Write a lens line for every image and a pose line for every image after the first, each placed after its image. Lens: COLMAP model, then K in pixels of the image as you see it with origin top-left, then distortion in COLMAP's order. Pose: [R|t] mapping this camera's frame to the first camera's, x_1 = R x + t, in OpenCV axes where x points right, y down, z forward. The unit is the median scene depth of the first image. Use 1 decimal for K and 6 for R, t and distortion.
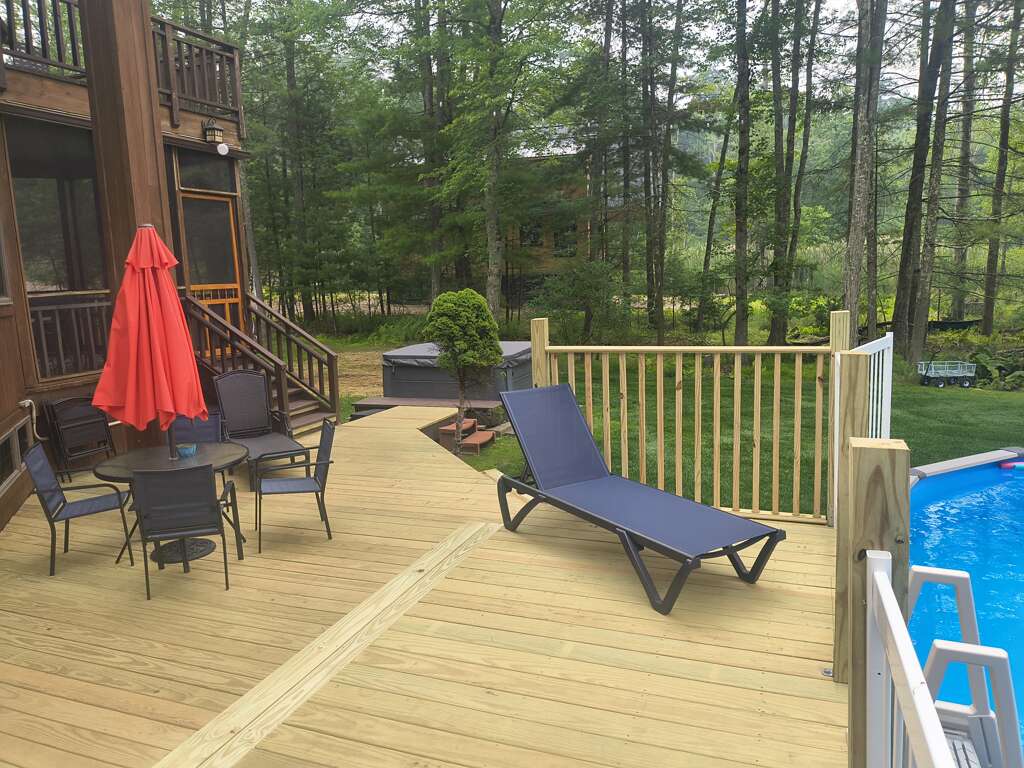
lens RADIAL K [[745.2, 0, 514.1], [0, 745.2, 383.0], [0, 0, 1]] dist [0.027527, -0.021136]
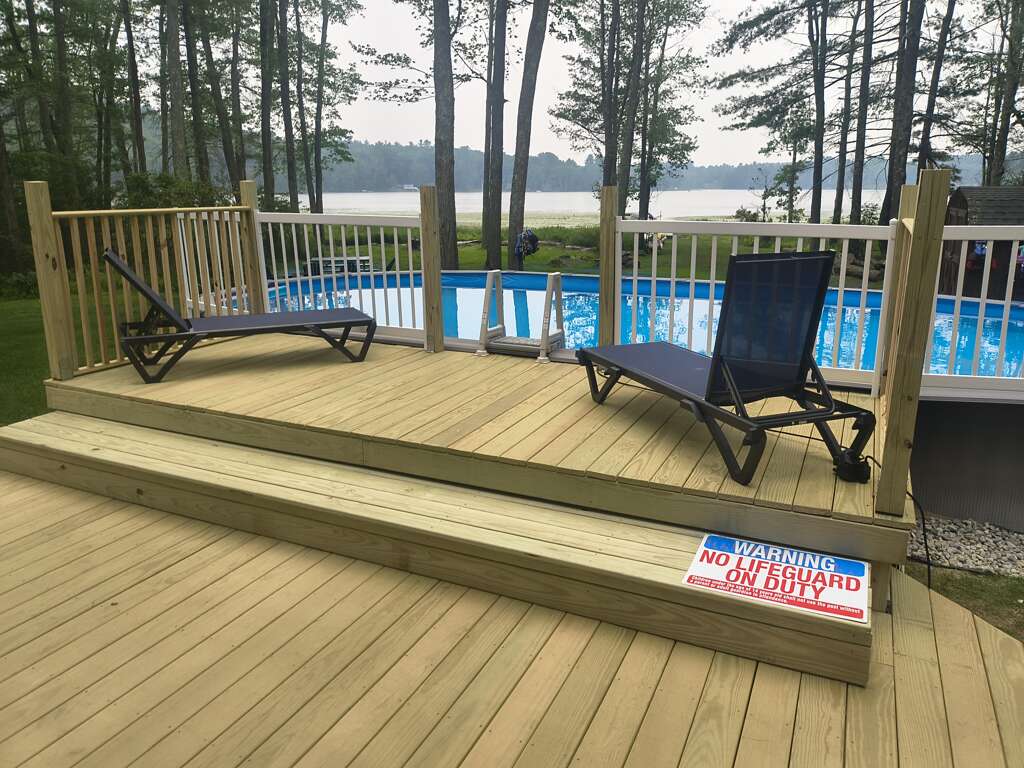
lens RADIAL K [[745.2, 0, 516.2], [0, 745.2, 377.7], [0, 0, 1]] dist [0.027527, -0.021136]
pose [[0.061206, -0.213252, 0.975078, -1.465472], [0.148583, 0.967972, 0.202371, 0.075063], [-0.987004, 0.132494, 0.090932, 0.555712]]
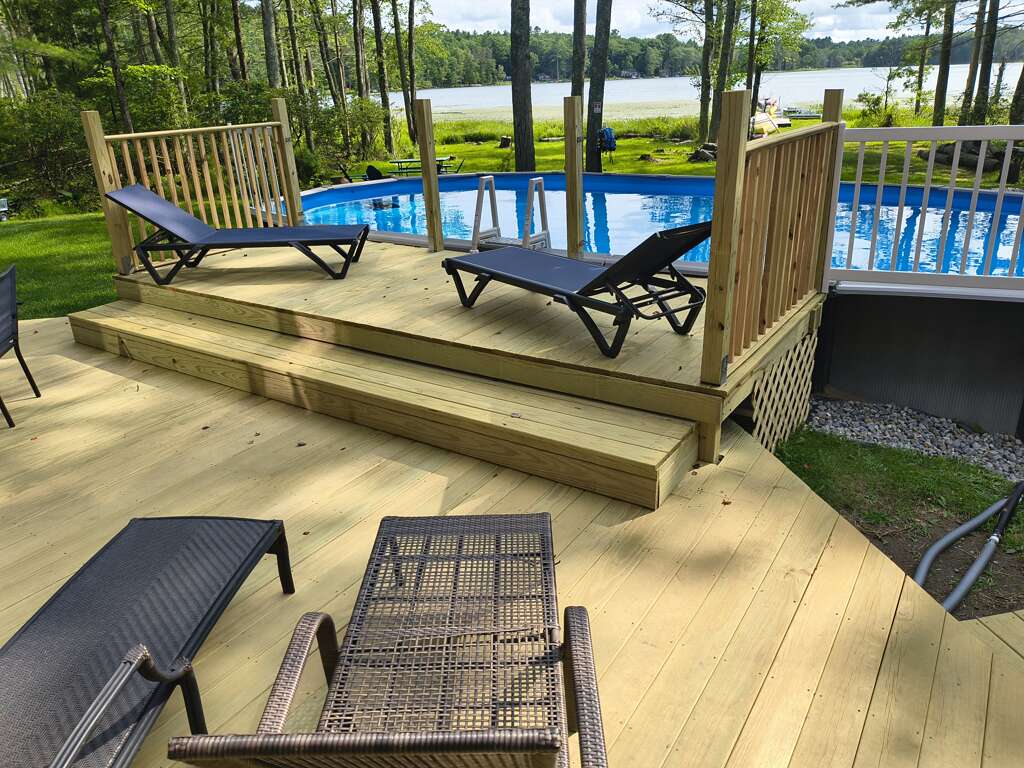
lens RADIAL K [[745.2, 0, 511.5], [0, 745.2, 381.4], [0, 0, 1]] dist [0.027527, -0.021136]
pose [[0.208613, -0.340411, 0.916843, -1.675455], [0.176038, 0.935227, 0.307182, 0.093165], [-0.962024, 0.097317, 0.255026, 0.192743]]
